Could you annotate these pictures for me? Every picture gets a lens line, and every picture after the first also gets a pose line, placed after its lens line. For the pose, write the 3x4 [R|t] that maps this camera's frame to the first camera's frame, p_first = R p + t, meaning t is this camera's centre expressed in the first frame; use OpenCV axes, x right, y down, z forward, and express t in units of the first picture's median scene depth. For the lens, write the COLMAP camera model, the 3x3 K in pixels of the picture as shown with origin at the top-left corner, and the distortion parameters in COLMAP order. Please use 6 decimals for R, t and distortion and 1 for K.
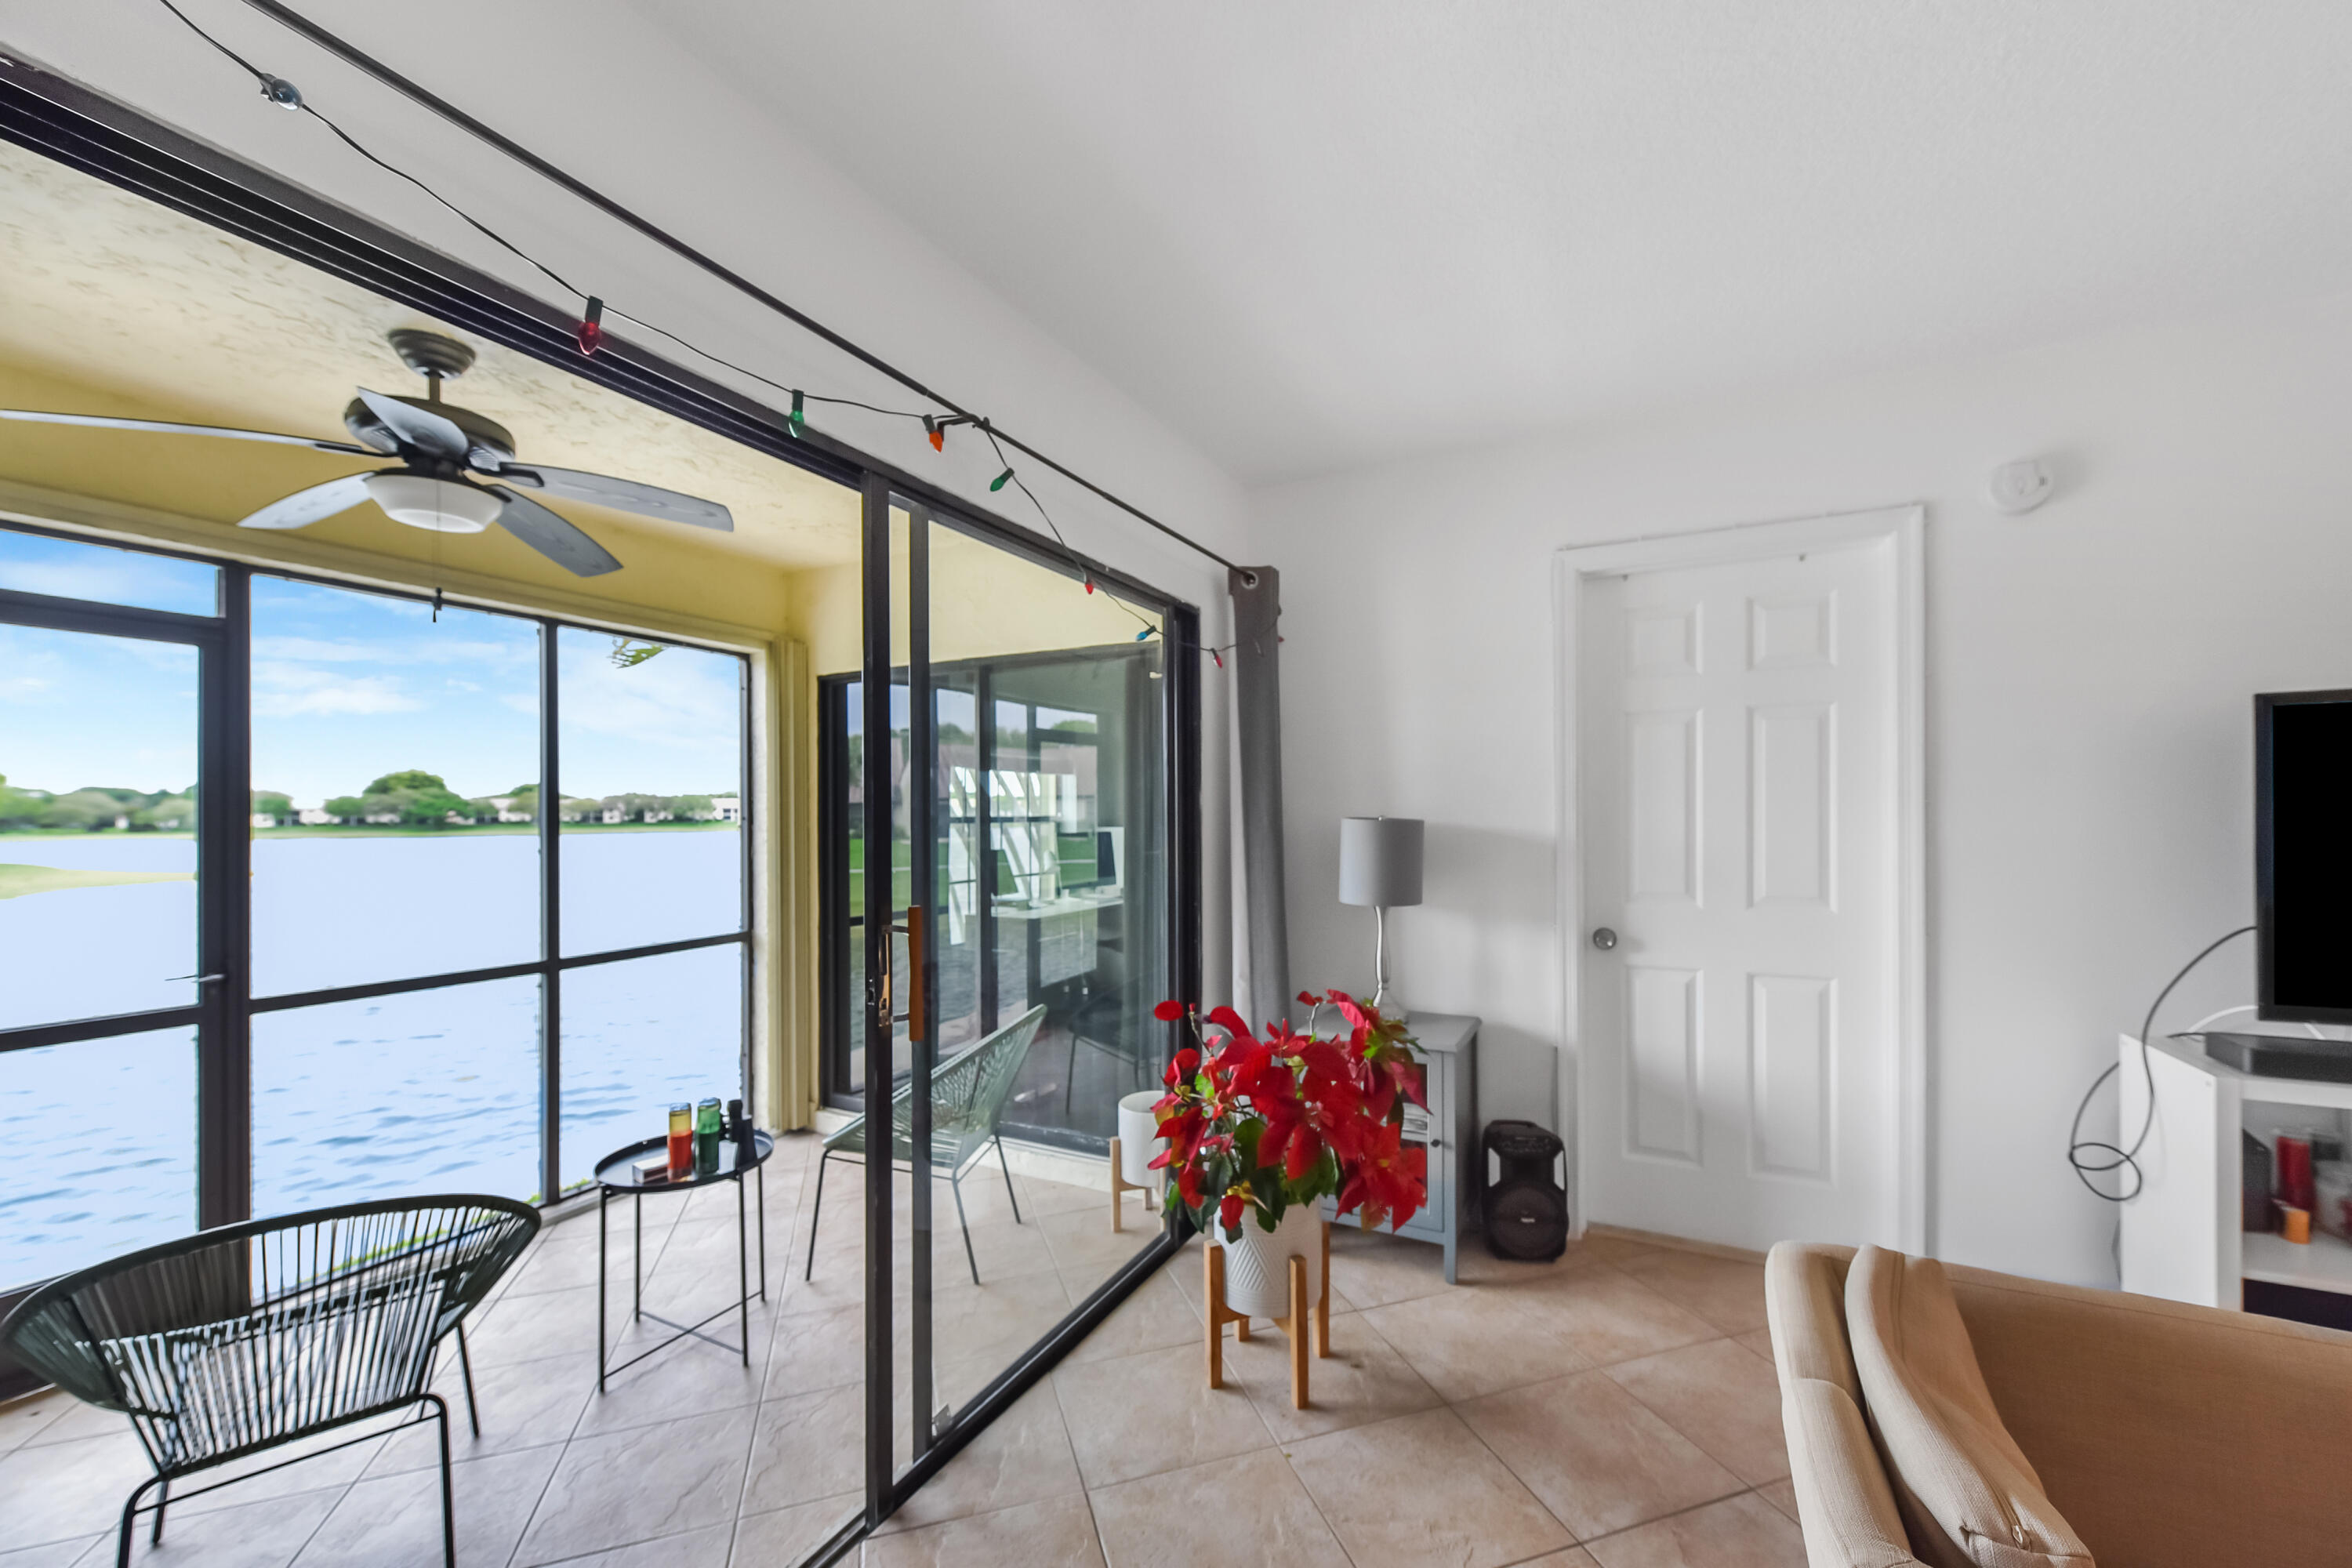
lens RADIAL K [[910.9, 0, 1190.0], [0, 910.9, 815.2], [0, 0, 1]] dist [0.001730, -0.000301]
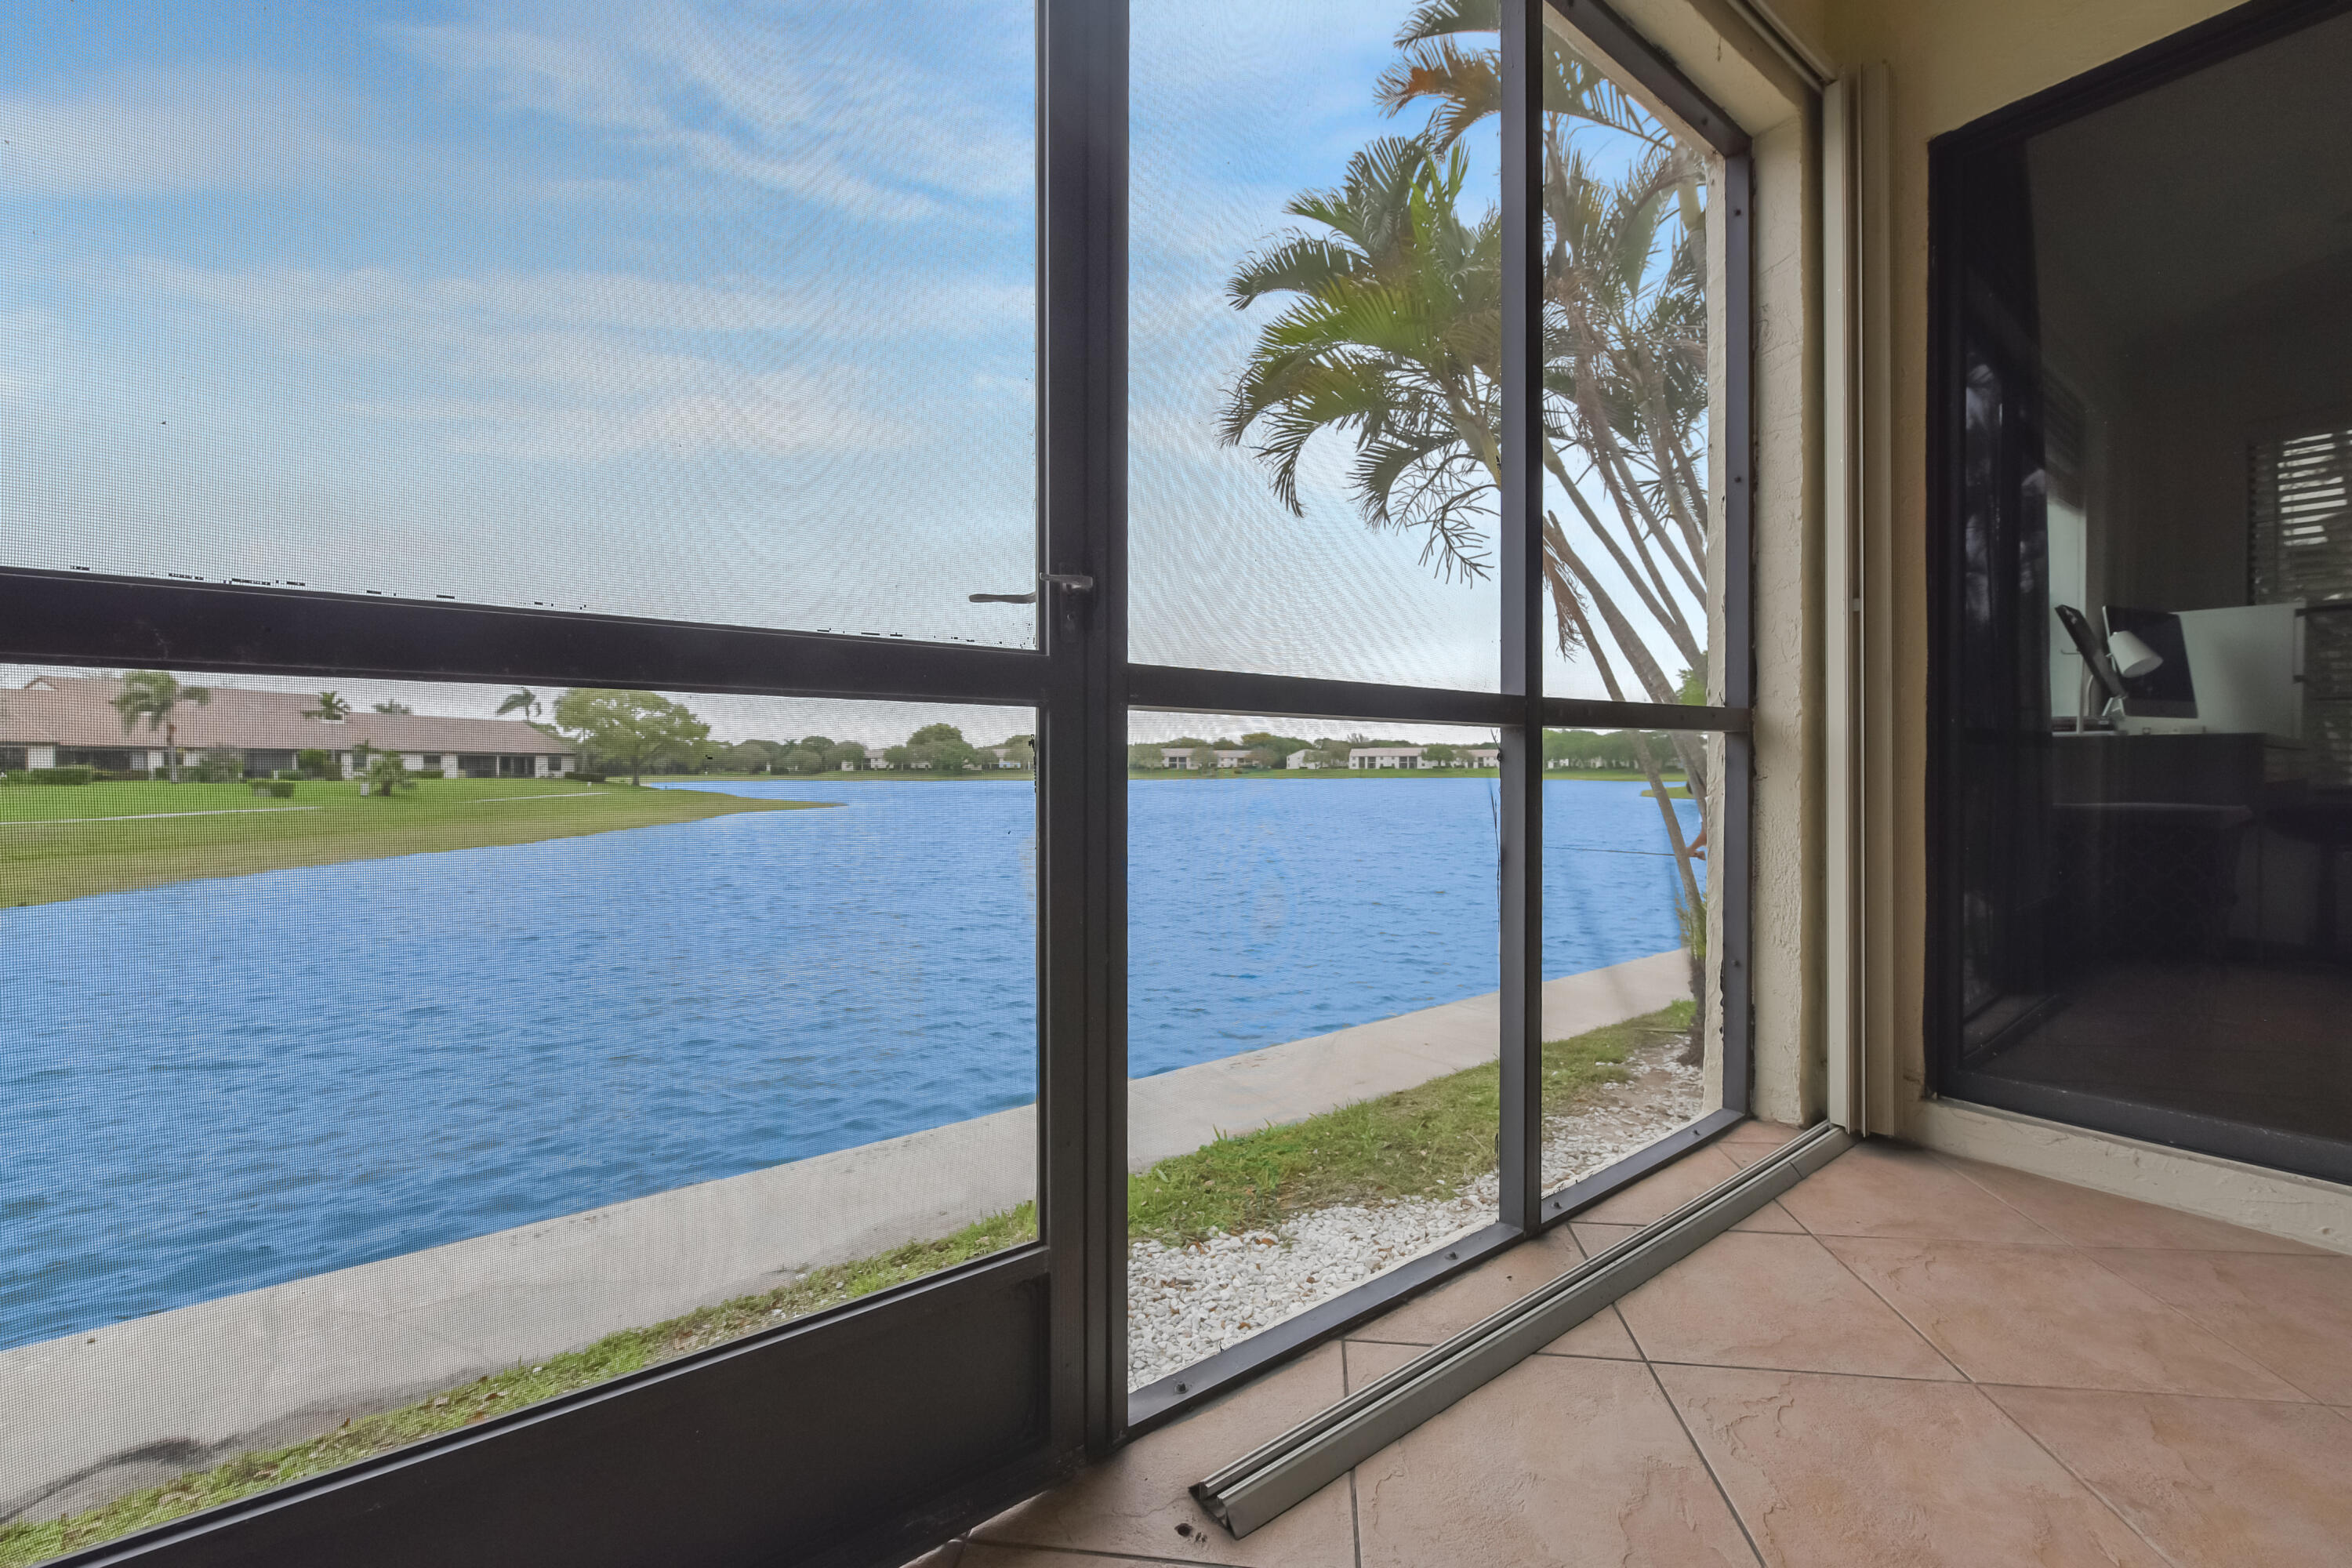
lens RADIAL K [[972.3, 0, 1185.6], [0, 972.3, 770.2], [0, 0, 1]] dist [-0.000390, 0.000011]
pose [[0.896762, 0.005985, -0.442472, -0.898713], [-0.003259, 0.999971, 0.006920, 0.269246], [0.442500, -0.004764, 0.896756, 0.692508]]
